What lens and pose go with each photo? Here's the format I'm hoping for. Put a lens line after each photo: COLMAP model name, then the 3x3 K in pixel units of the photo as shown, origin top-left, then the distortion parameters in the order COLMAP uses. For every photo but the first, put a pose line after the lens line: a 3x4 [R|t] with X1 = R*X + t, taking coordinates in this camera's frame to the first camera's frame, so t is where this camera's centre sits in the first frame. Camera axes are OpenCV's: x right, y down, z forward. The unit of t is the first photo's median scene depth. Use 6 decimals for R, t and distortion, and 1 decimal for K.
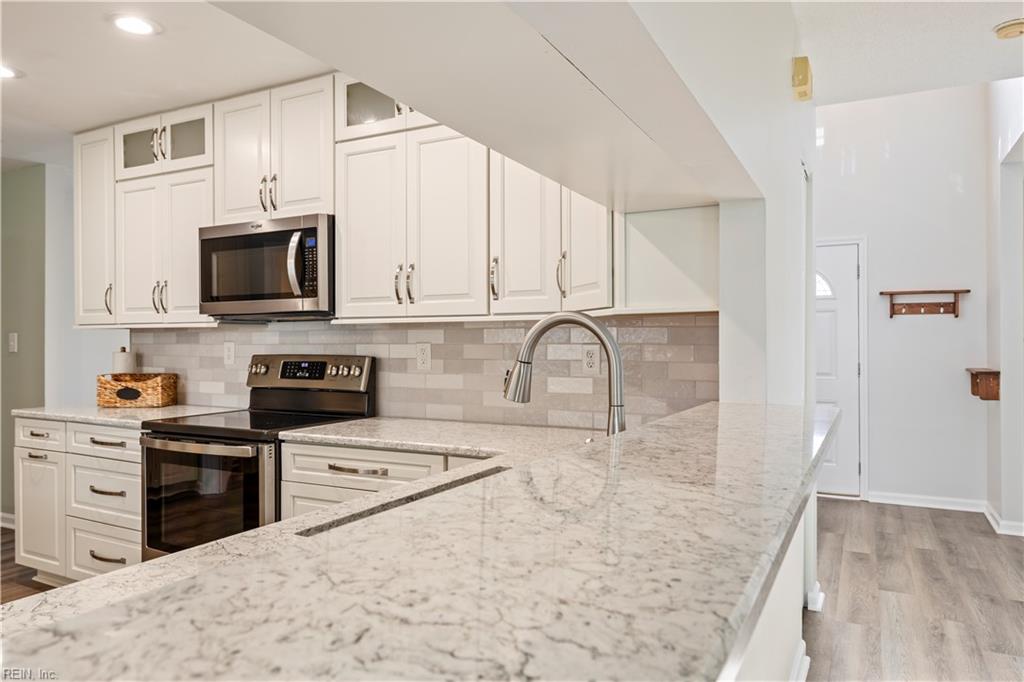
lens RADIAL K [[697.6, 0, 509.9], [0, 697.6, 343.0], [0, 0, 1]] dist [-0.000093, -0.000005]
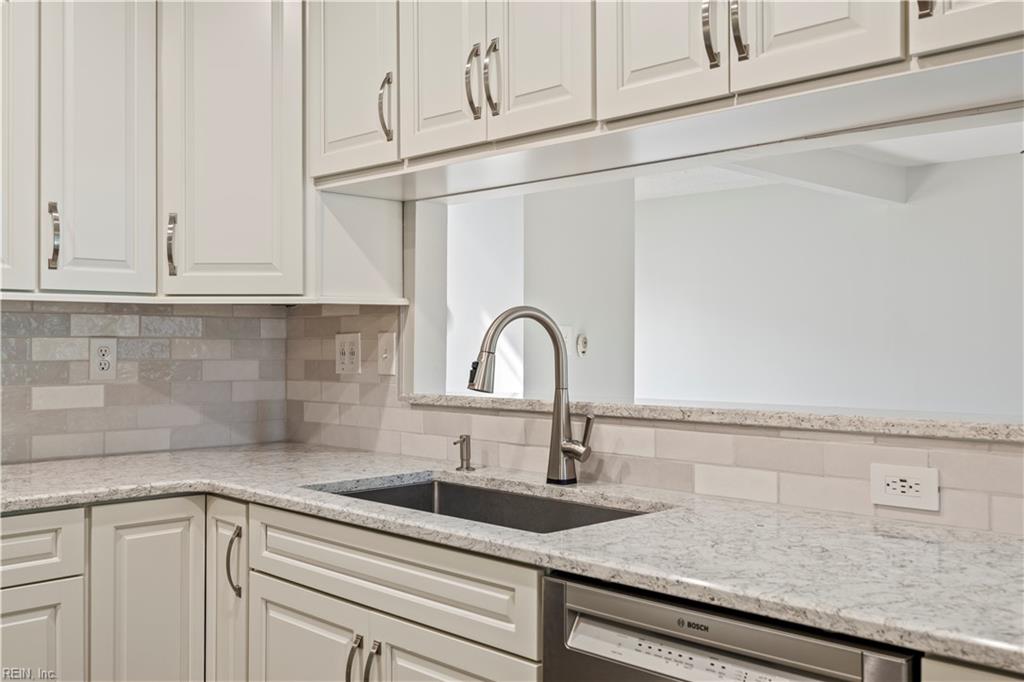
lens RADIAL K [[999.8, 0, 511.3], [0, 999.8, 340.1], [0, 0, 1]] dist [0.007472, 0.000000]
pose [[0.309602, 0.000297, 0.950866, -0.772298], [-0.001010, 0.999999, 0.000016, 0.004132], [-0.950866, -0.000965, 0.309602, 0.294026]]
